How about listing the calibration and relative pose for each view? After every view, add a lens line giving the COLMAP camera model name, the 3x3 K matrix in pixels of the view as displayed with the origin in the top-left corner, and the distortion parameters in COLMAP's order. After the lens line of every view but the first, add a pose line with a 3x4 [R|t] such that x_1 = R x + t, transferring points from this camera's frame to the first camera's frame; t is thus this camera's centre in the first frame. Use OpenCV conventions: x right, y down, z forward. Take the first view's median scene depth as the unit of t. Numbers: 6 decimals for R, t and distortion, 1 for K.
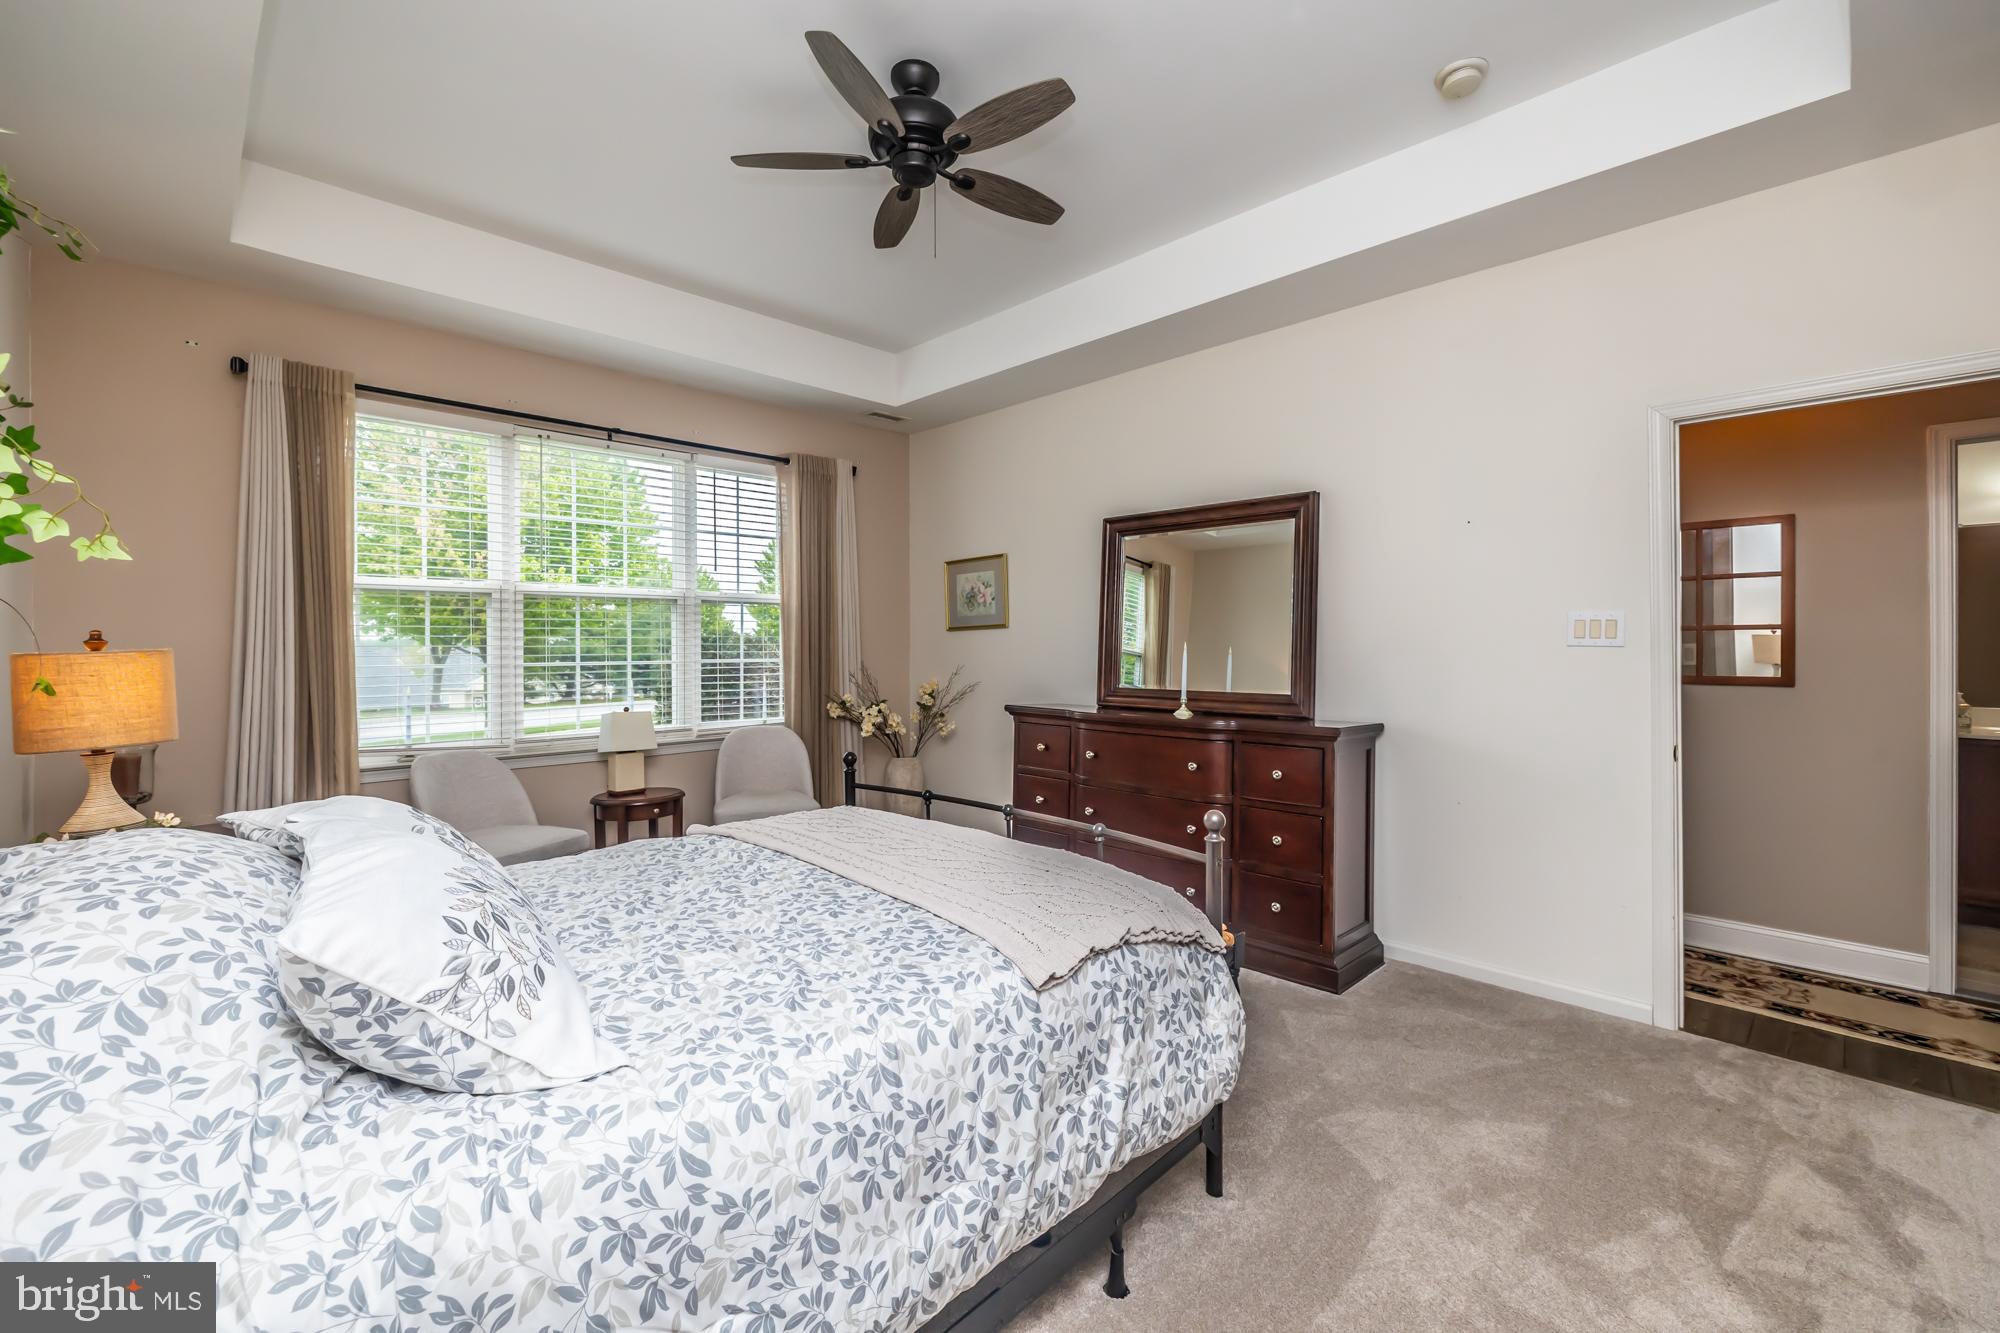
lens RADIAL K [[858.8, 0, 994.9], [0, 858.8, 660.1], [0, 0, 1]] dist [-0.001188, -0.000205]
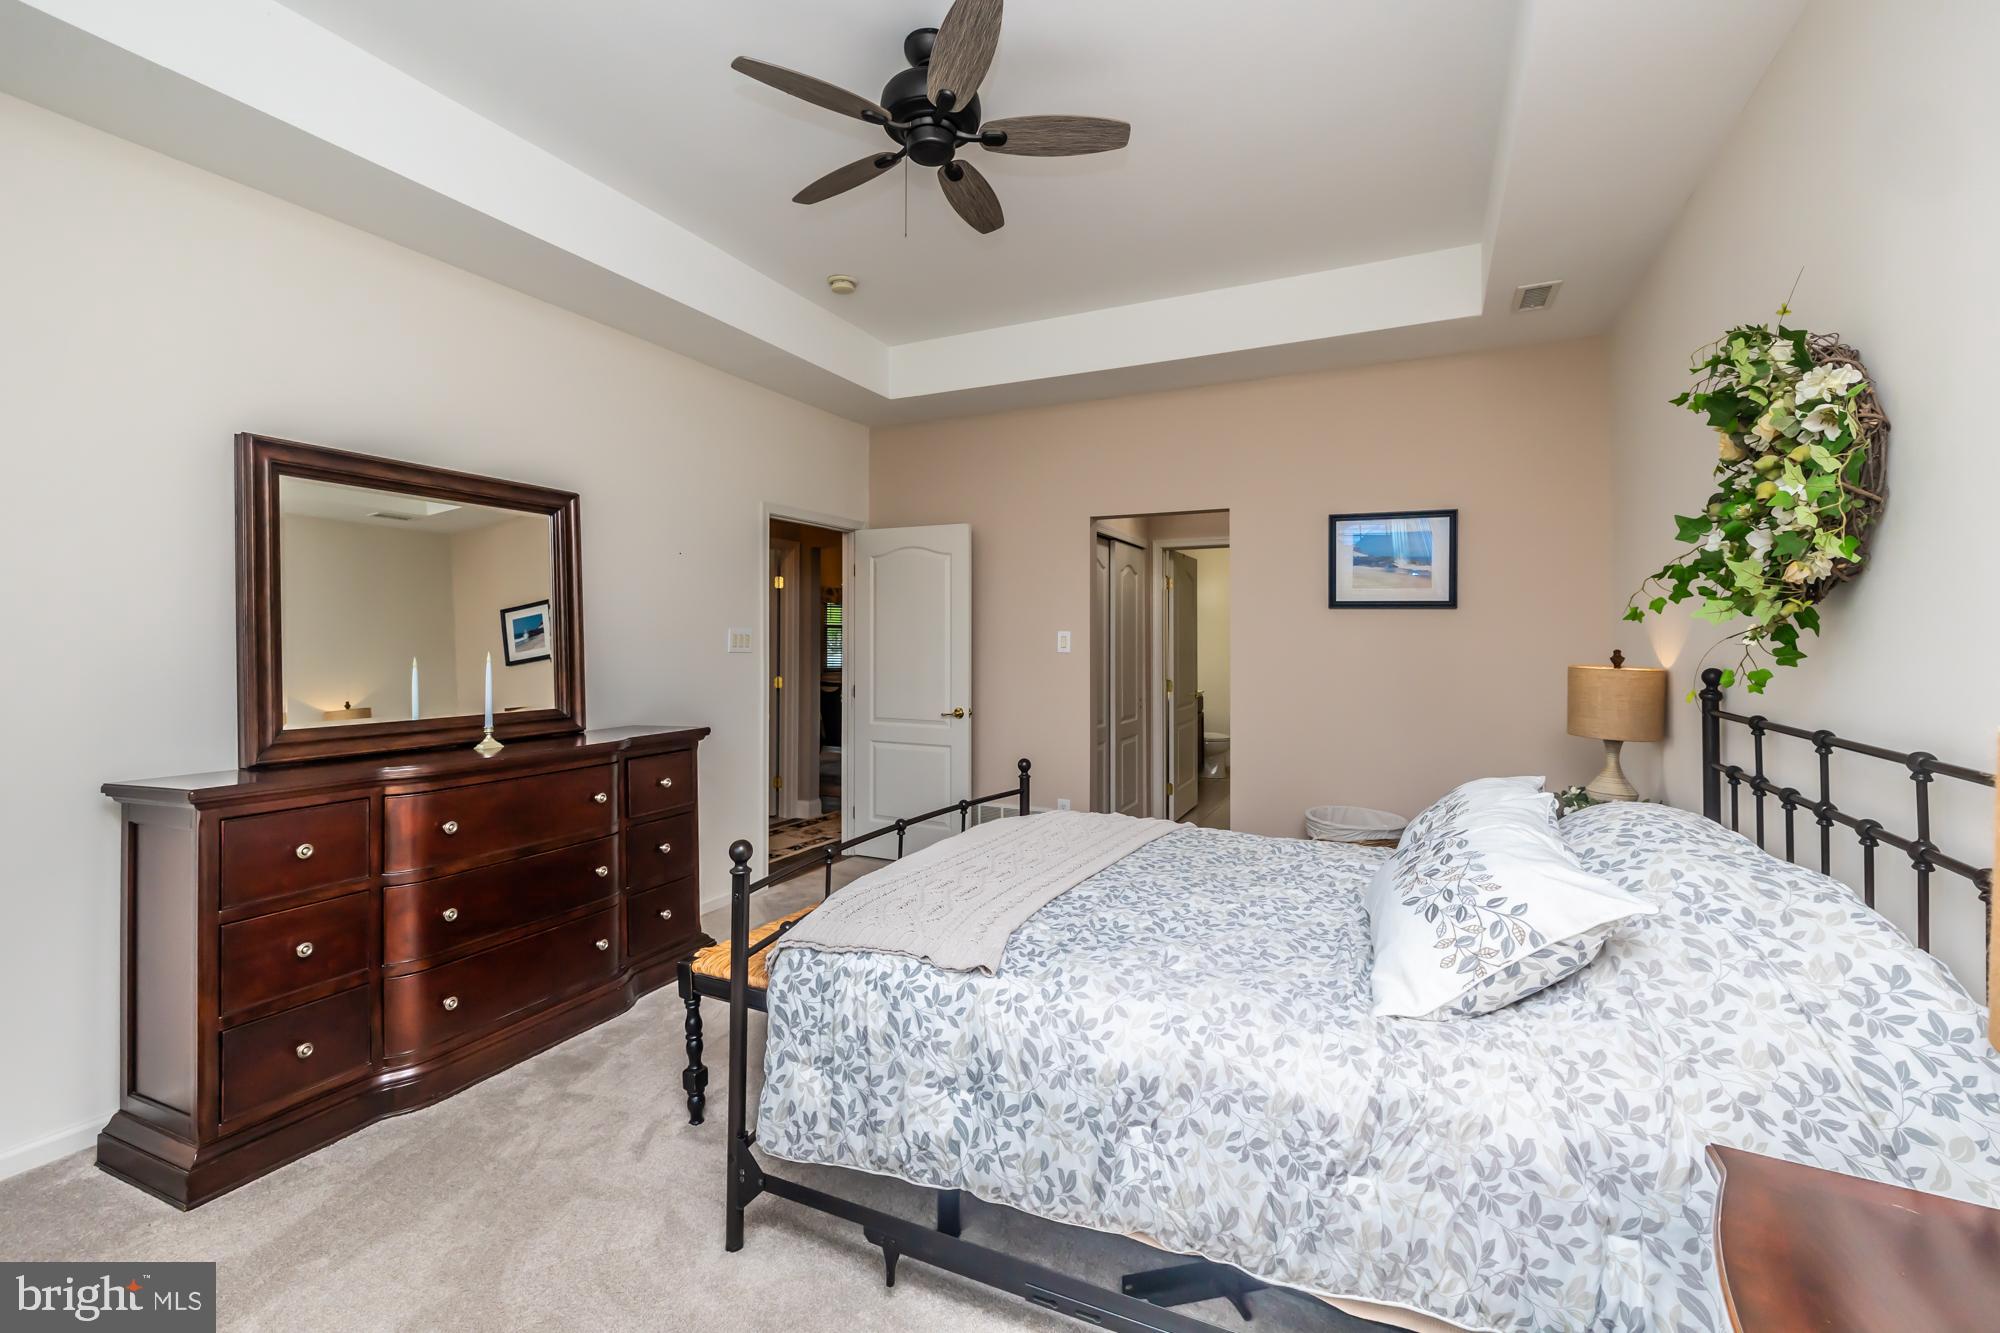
lens RADIAL K [[858.8, 0, 994.9], [0, 858.8, 660.1], [0, 0, 1]] dist [-0.001188, -0.000205]
pose [[-0.322950, -0.017498, 0.946254, -0.807202], [0.026660, 0.999264, 0.027578, -0.028180], [-0.946040, 0.034134, -0.322246, 1.028704]]
